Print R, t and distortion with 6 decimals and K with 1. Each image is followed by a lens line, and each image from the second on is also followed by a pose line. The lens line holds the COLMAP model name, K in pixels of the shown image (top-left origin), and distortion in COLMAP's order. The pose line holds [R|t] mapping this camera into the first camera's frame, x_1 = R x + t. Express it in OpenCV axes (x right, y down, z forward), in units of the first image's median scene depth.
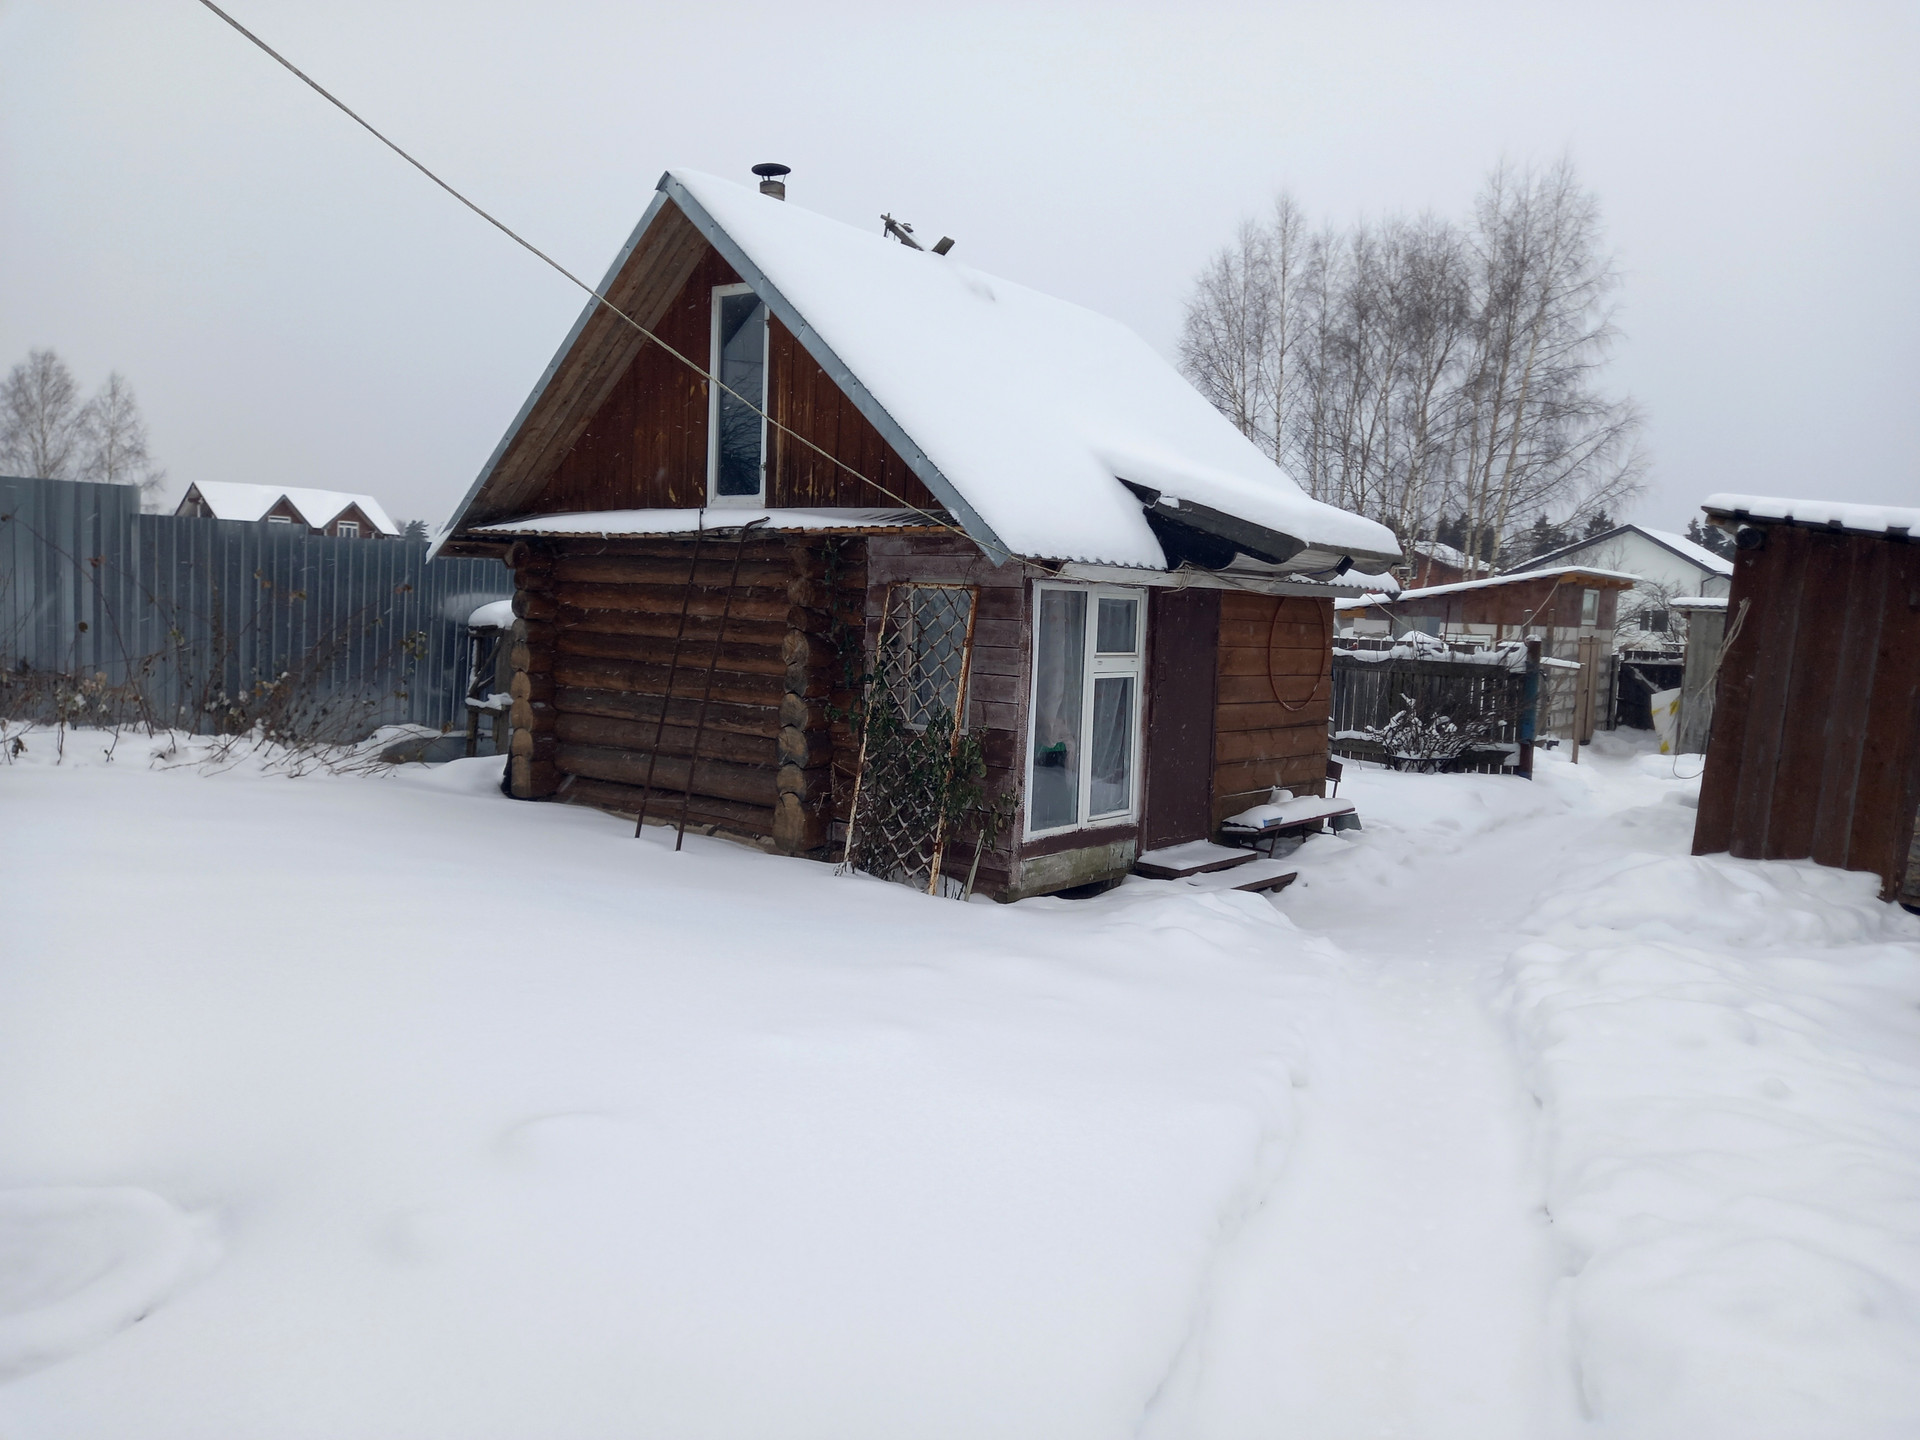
lens RADIAL K [[1382.3, 0, 957.1], [0, 1382.3, 712.1], [0, 0, 1]] dist [0.077665, -0.065484]
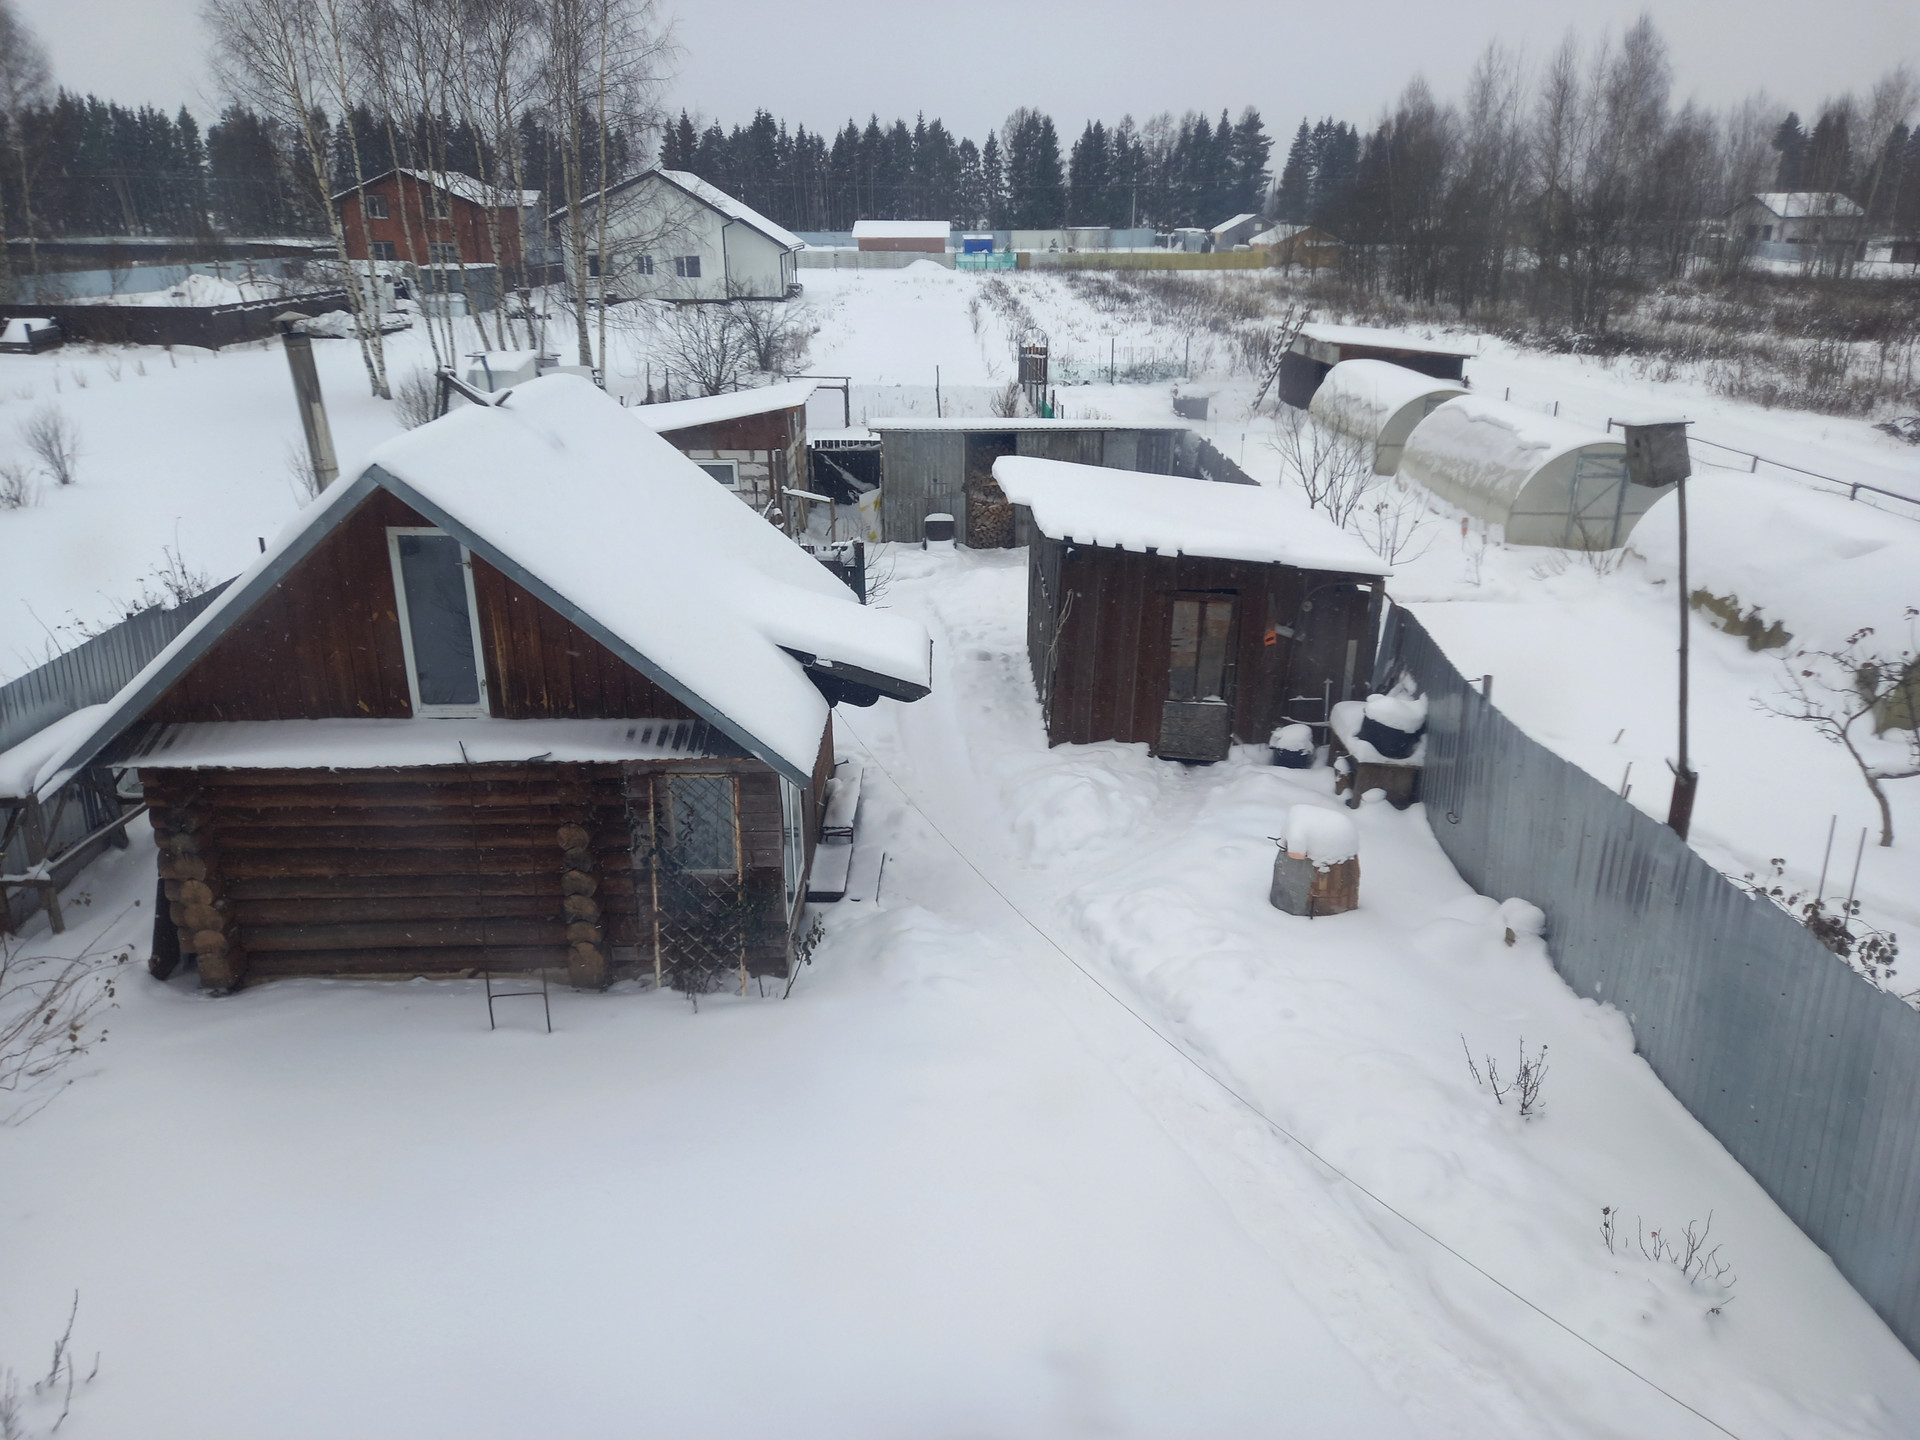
lens RADIAL K [[1382.3, 0, 973.9], [0, 1382.3, 719.2], [0, 0, 1]] dist [0.077665, -0.065484]
pose [[0.768885, -0.257917, 0.585060, -0.501847], [0.081863, 0.947211, 0.309983, -0.465249], [-0.634125, -0.190446, 0.749410, -0.127541]]
